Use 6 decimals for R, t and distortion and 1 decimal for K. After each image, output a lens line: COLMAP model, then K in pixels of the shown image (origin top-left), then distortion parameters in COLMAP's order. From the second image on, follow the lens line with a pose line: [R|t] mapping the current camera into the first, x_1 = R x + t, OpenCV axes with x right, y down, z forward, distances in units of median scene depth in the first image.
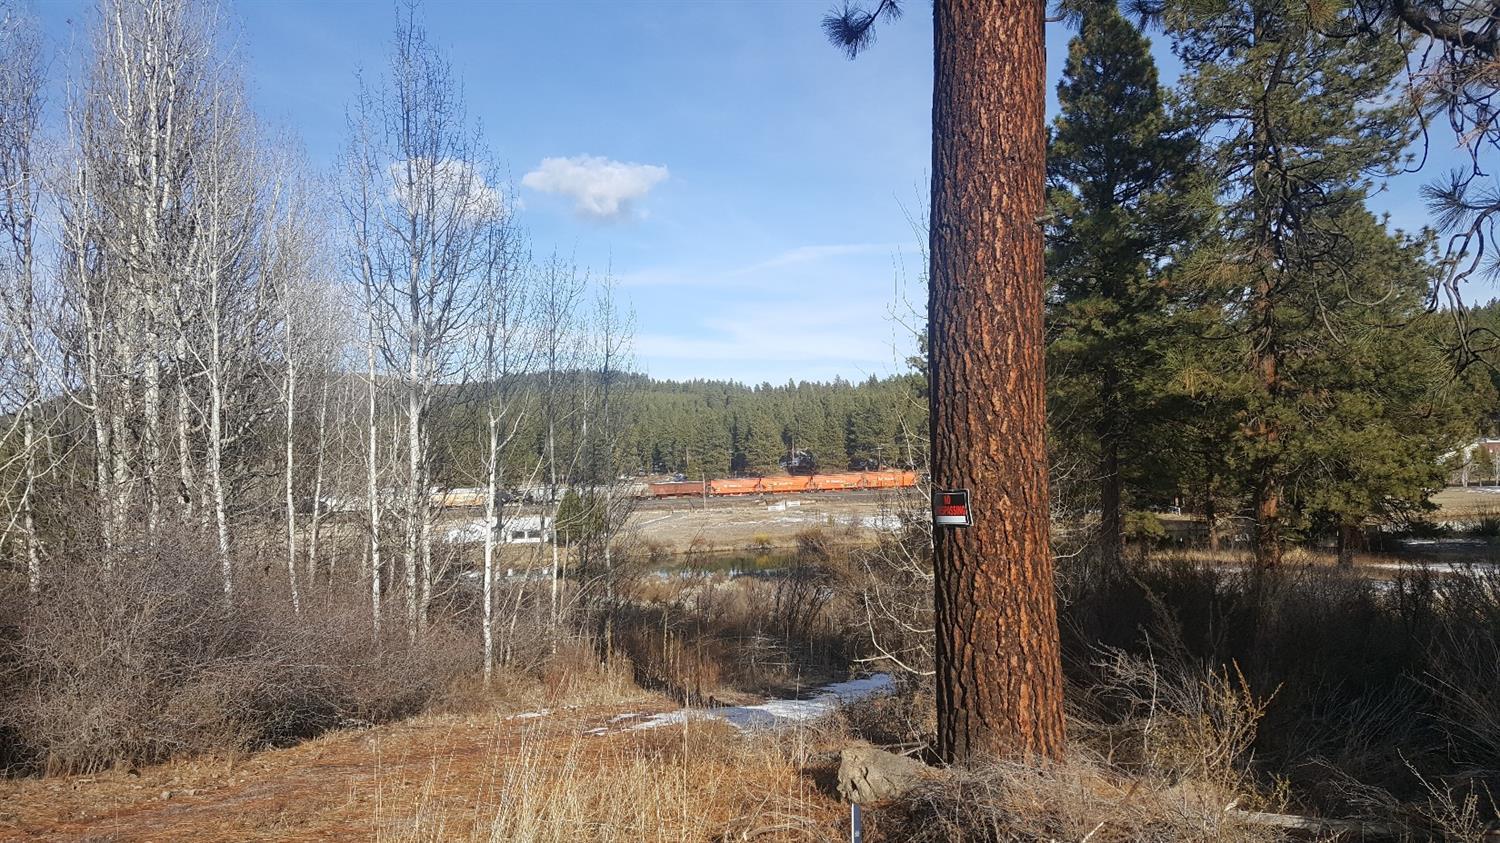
lens RADIAL K [[1152.5, 0, 744.1], [0, 1152.5, 453.0], [0, 0, 1]] dist [0.104279, -0.193509]
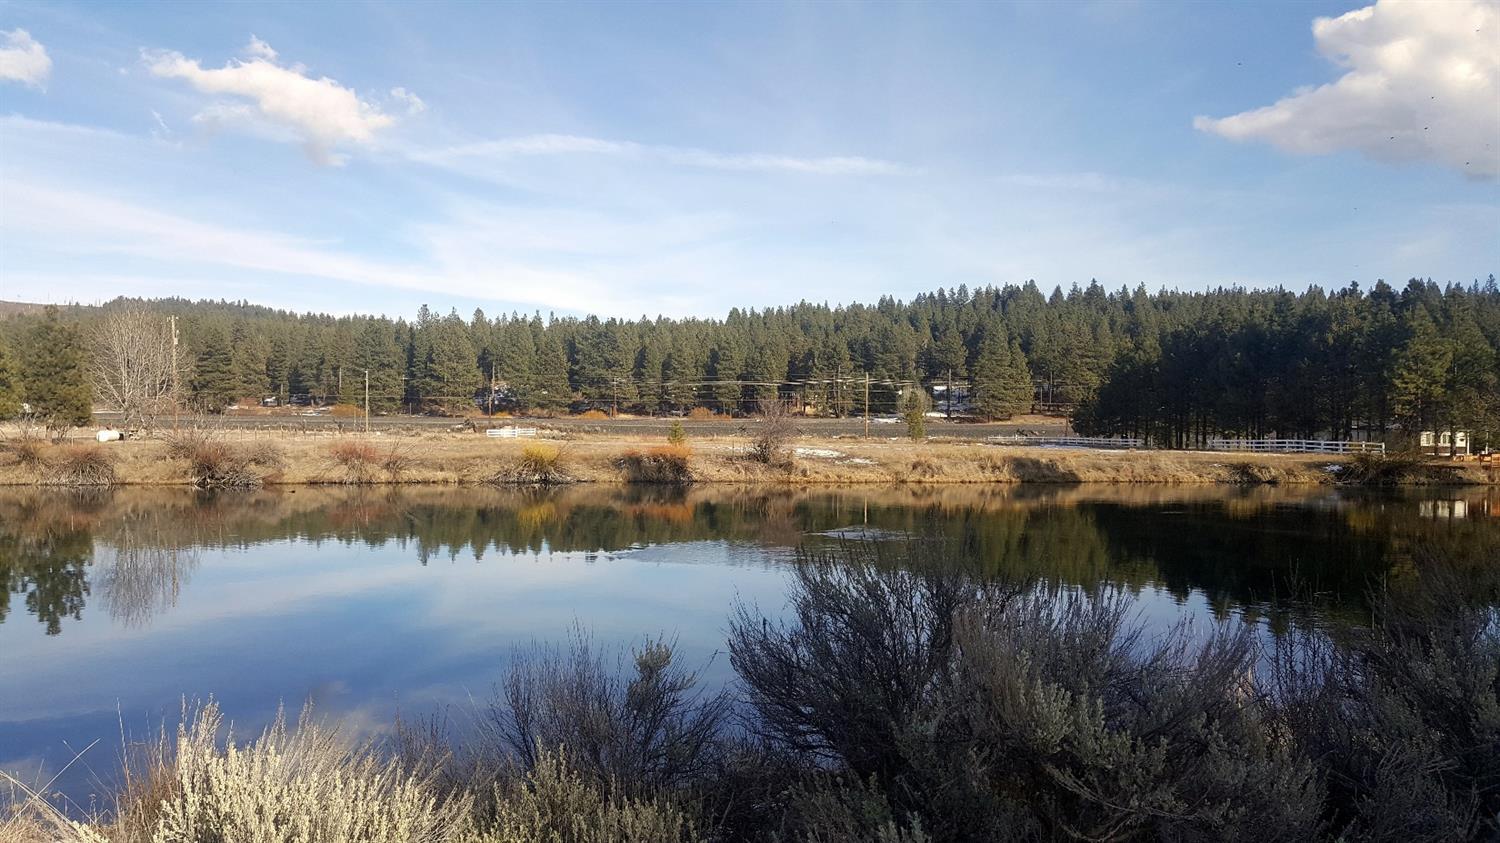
lens RADIAL K [[1152.5, 0, 744.1], [0, 1152.5, 453.0], [0, 0, 1]] dist [0.104279, -0.193509]
pose [[0.958237, 0.052239, 0.281164, -0.100753], [-0.058178, 0.998224, 0.012810, 0.253388], [-0.279995, -0.028633, 0.959574, 2.456562]]
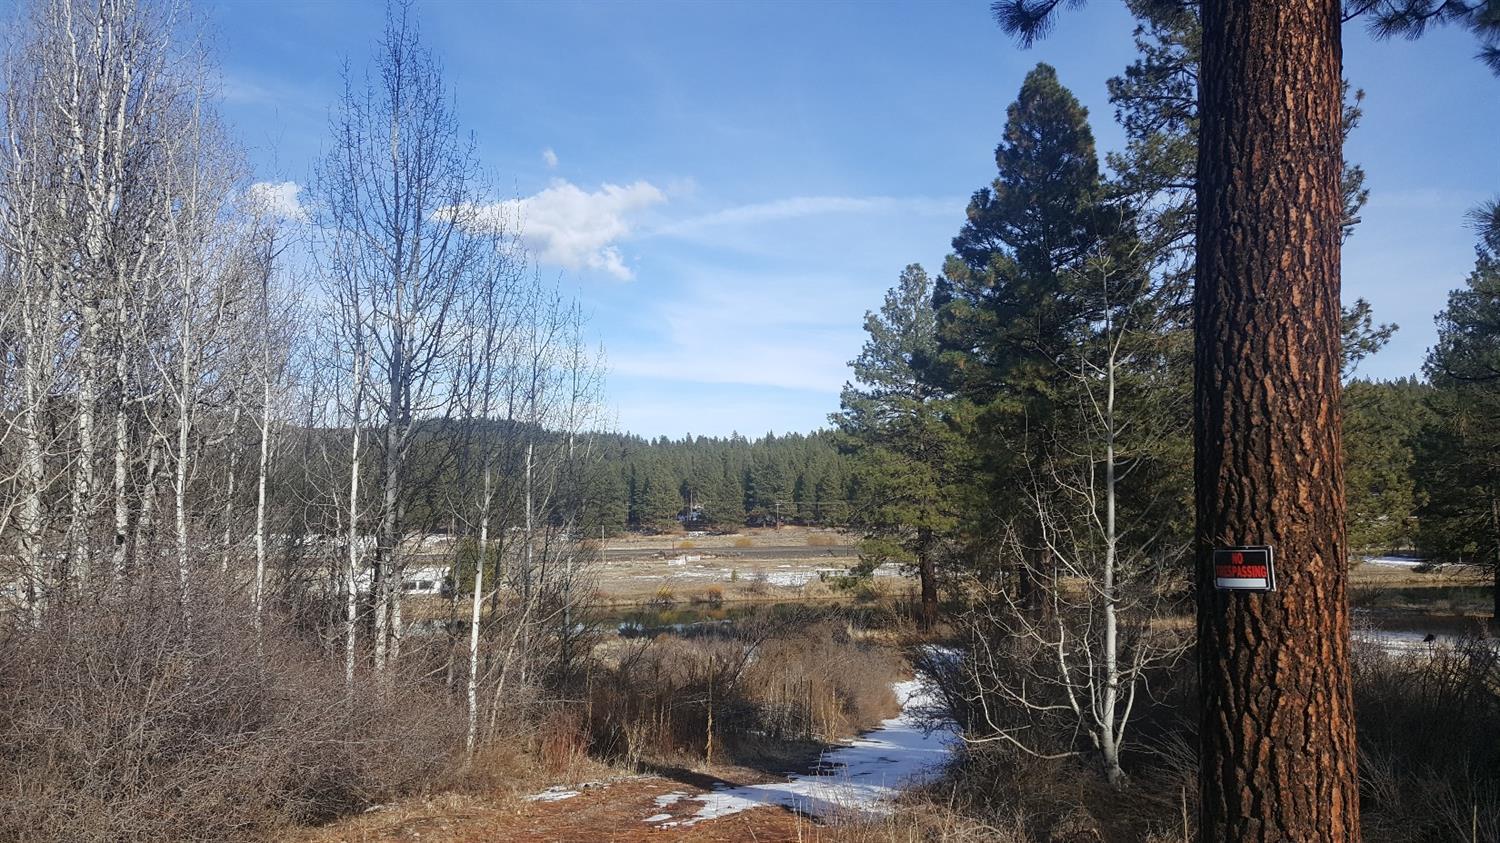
lens RADIAL K [[1152.5, 0, 744.1], [0, 1152.5, 453.0], [0, 0, 1]] dist [0.104279, -0.193509]
pose [[0.995432, 0.028374, 0.091158, -0.041982], [-0.024026, 0.998537, -0.048447, 0.002537], [-0.092399, 0.046035, 0.994657, 0.036657]]
